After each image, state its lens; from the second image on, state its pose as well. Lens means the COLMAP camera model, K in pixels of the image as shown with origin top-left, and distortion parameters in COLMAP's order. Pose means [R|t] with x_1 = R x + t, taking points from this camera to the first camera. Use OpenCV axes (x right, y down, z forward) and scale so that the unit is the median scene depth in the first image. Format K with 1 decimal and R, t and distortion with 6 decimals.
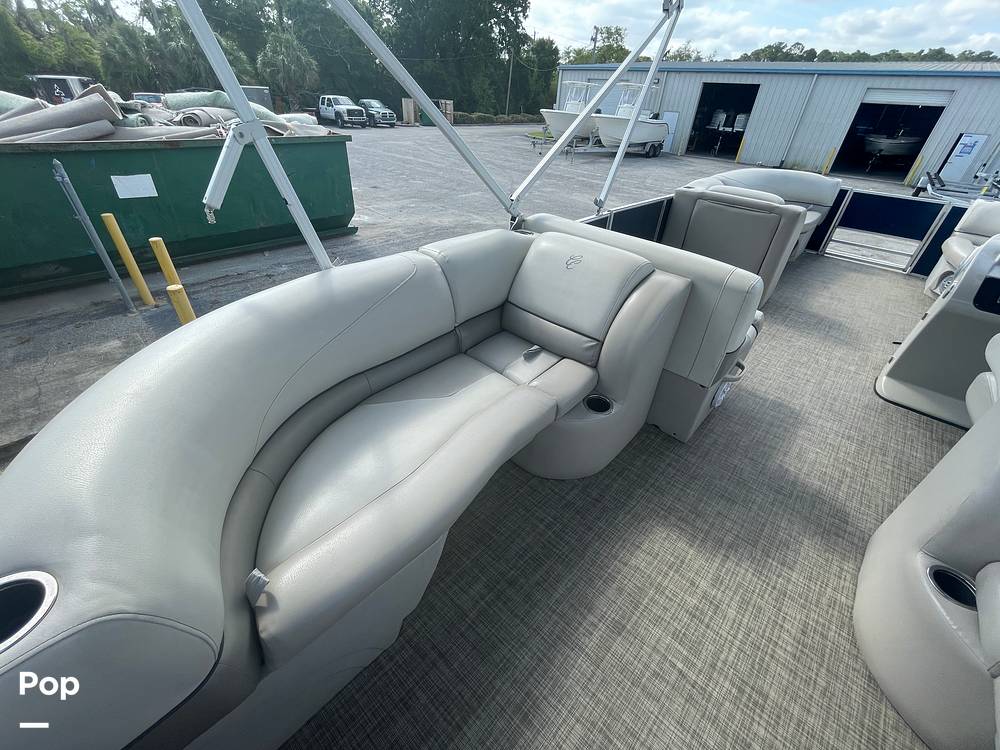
lens RADIAL K [[406.6, 0, 502.0], [0, 406.6, 372.9], [0, 0, 1]] dist [-0.001834, 0.000105]
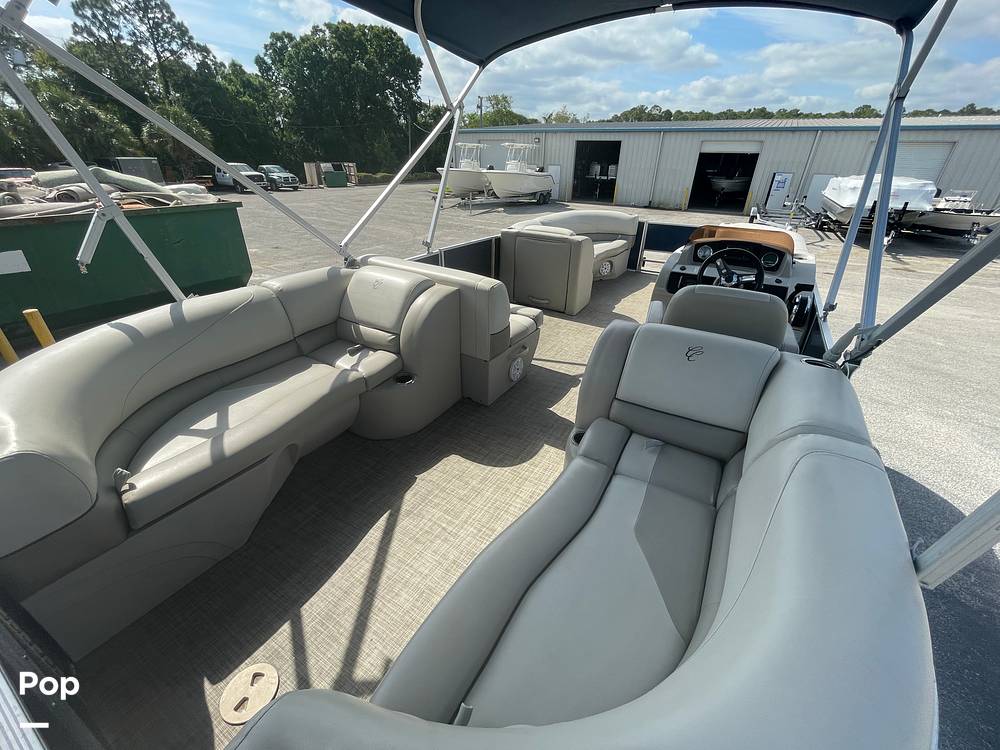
lens RADIAL K [[406.6, 0, 502.0], [0, 406.6, 372.7], [0, 0, 1]] dist [-0.001834, 0.000105]
pose [[0.979460, -0.120729, 0.161500, 0.143357], [0.137035, 0.986103, -0.093931, 0.098306], [-0.147915, 0.114133, 0.982392, -0.184120]]
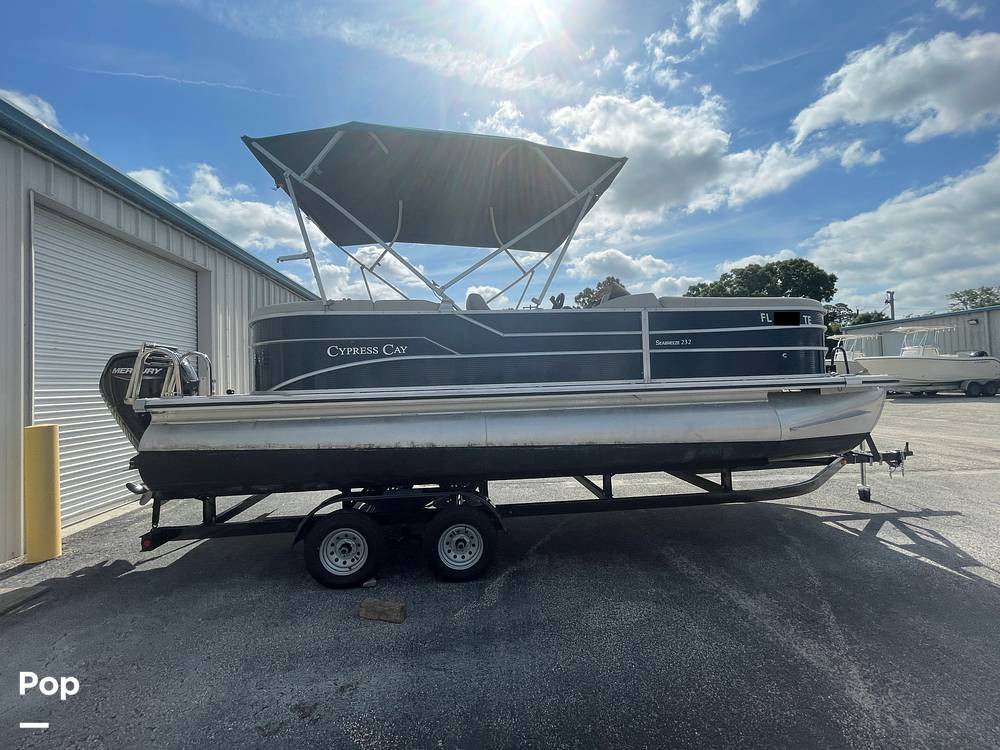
lens RADIAL K [[406.6, 0, 500.5], [0, 406.6, 371.3], [0, 0, 1]] dist [-0.001834, 0.000105]
pose [[0.747884, -0.087996, -0.657971, 1.256886], [-0.318023, 0.822534, -0.471487, 0.650459], [0.582692, 0.561867, 0.587175, -0.248514]]
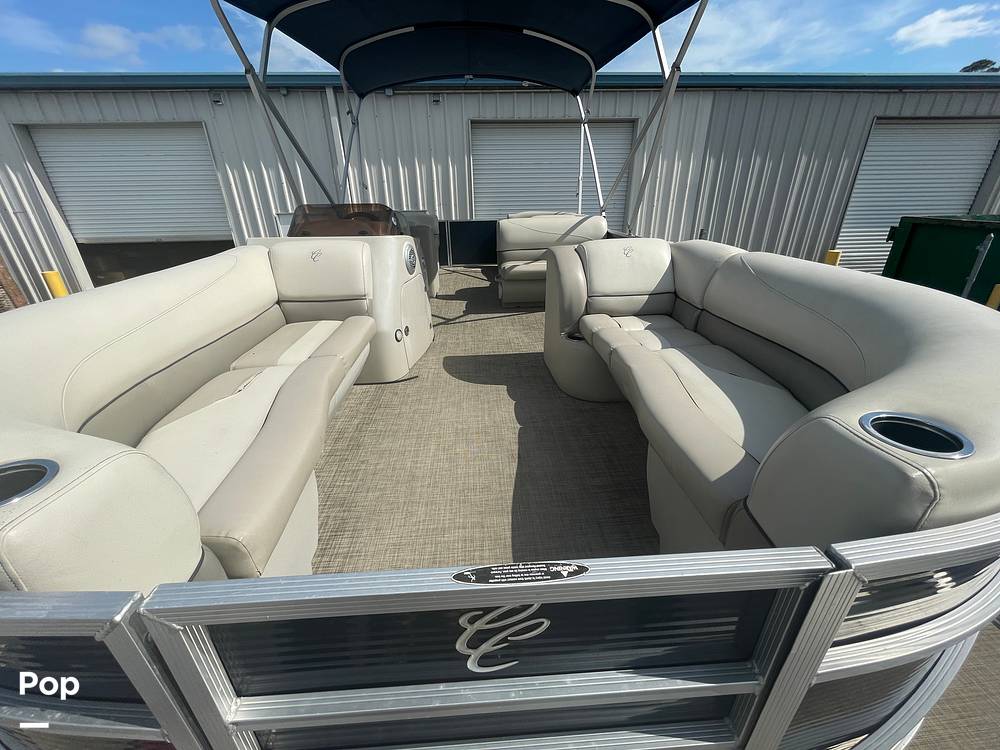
lens RADIAL K [[406.6, 0, 498.3], [0, 406.6, 374.1], [0, 0, 1]] dist [-0.001834, 0.000105]
pose [[-0.688522, 0.256585, -0.678308, 1.099867], [-0.427659, 0.611734, 0.665499, -0.558037], [0.585702, 0.748295, -0.311461, 1.043181]]
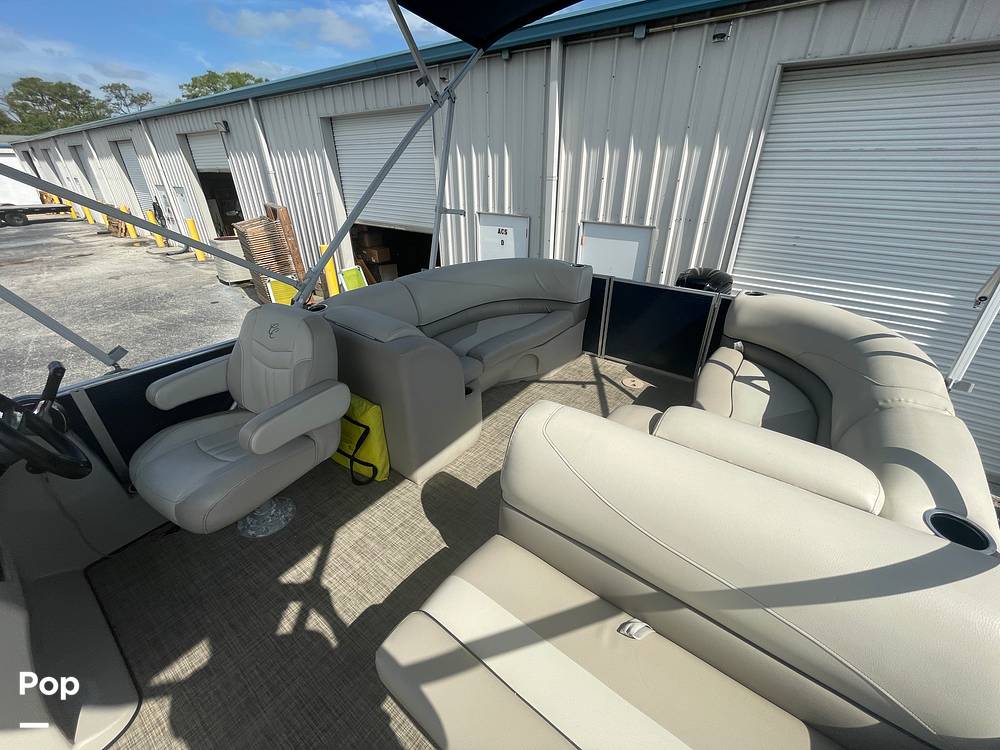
lens RADIAL K [[406.6, 0, 500.5], [0, 406.6, 375.3], [0, 0, 1]] dist [-0.001834, 0.000105]
pose [[-0.995408, -0.005281, -0.095578, 0.299089], [-0.087013, 0.466088, 0.880449, -0.406125], [0.039899, 0.884722, -0.464407, 0.534571]]
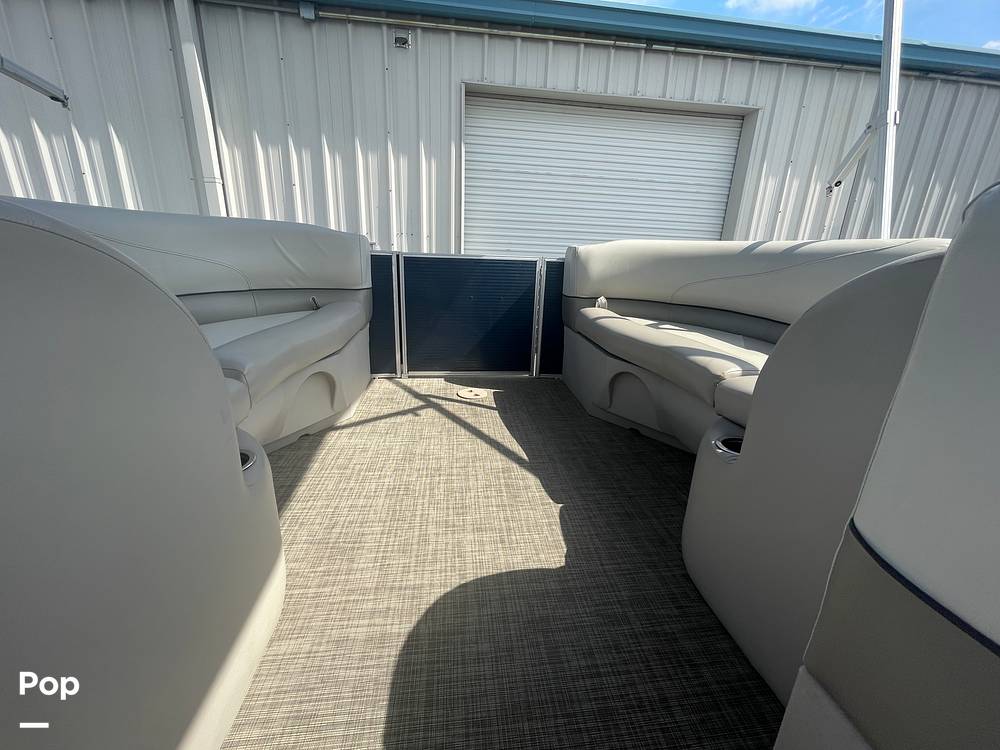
lens RADIAL K [[406.6, 0, 498.6], [0, 406.6, 373.9], [0, 0, 1]] dist [-0.001834, 0.000105]
pose [[-0.651901, 0.147225, -0.743875, 0.347310], [-0.485537, 0.672475, 0.558598, -0.046823], [0.582477, 0.725329, -0.366904, 0.384641]]
